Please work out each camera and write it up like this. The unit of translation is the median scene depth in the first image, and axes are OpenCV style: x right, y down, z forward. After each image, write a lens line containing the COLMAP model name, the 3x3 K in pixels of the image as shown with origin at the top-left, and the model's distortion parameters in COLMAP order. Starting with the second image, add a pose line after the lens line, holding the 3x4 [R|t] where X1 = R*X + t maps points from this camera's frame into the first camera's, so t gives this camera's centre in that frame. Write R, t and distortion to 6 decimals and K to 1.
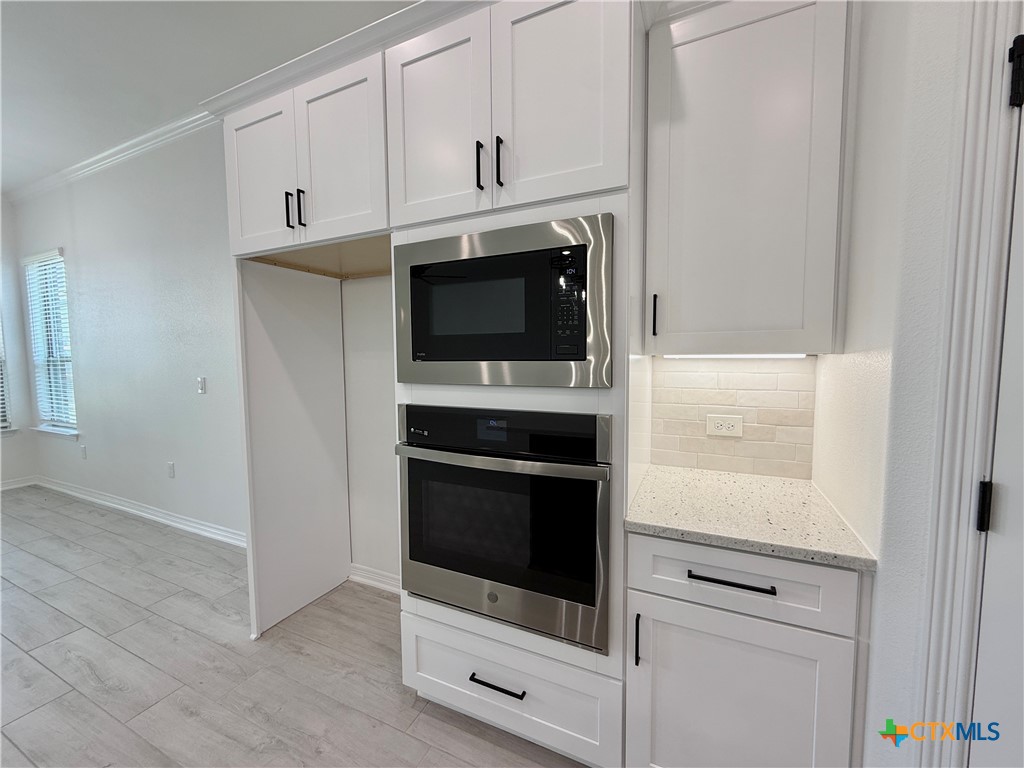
lens RADIAL K [[408.6, 0, 514.1], [0, 408.6, 384.2], [0, 0, 1]] dist [-0.000125, 0.000106]
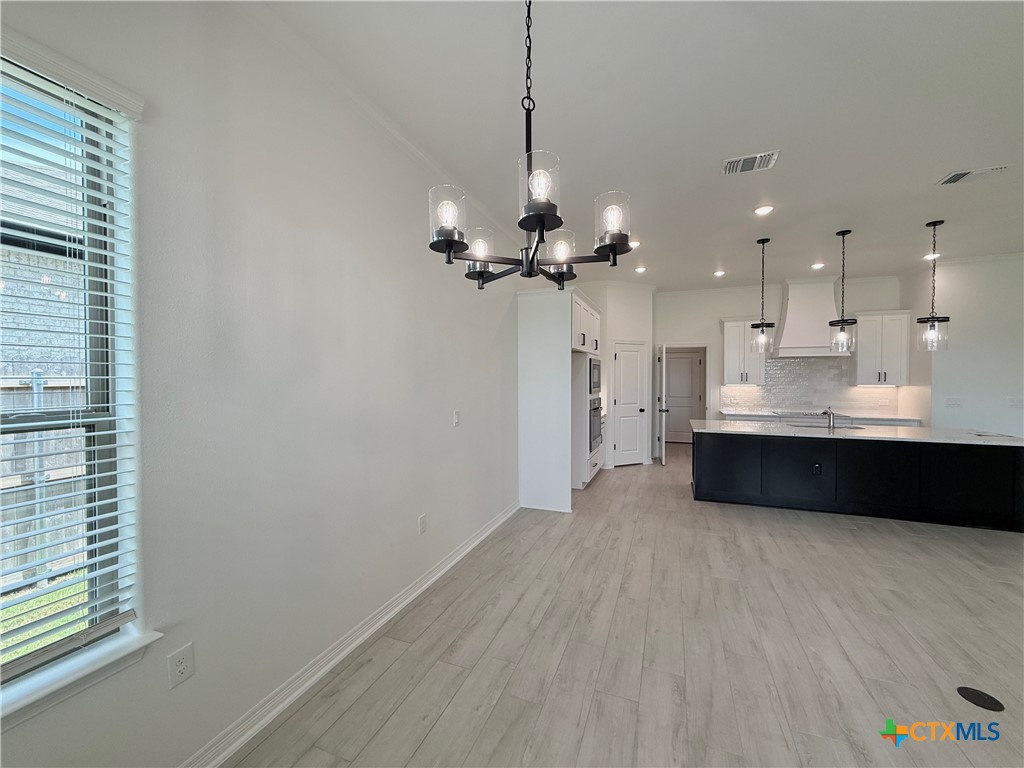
lens RADIAL K [[407.2, 0, 514.3], [0, 407.2, 383.7], [0, 0, 1]] dist [-0.002410, -0.000042]
pose [[-0.065110, -0.007795, 0.997848, -3.775554], [0.070511, 0.997434, 0.012392, -0.186464], [-0.995384, 0.071166, -0.064394, 1.850591]]
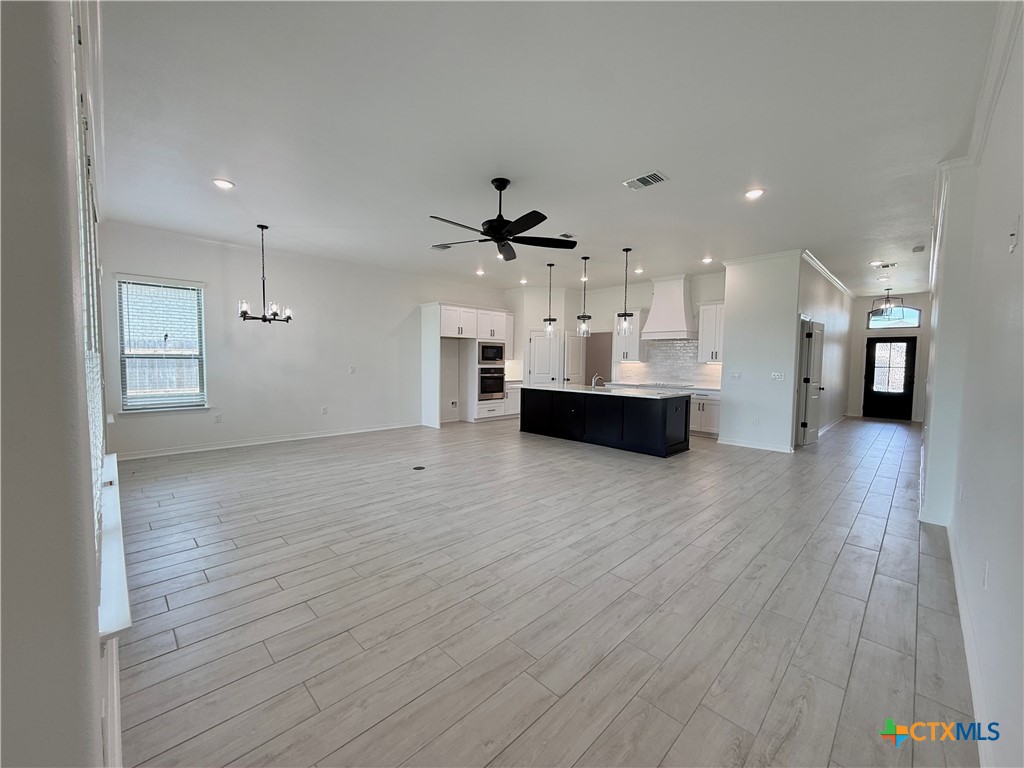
lens RADIAL K [[408.6, 0, 514.1], [0, 408.6, 384.2], [0, 0, 1]] dist [-0.000125, 0.000106]
pose [[0.344207, -0.045230, 0.937804, -5.491561], [0.050457, 0.998287, 0.029628, 0.132462], [-0.937537, 0.037121, 0.345900, -1.478000]]
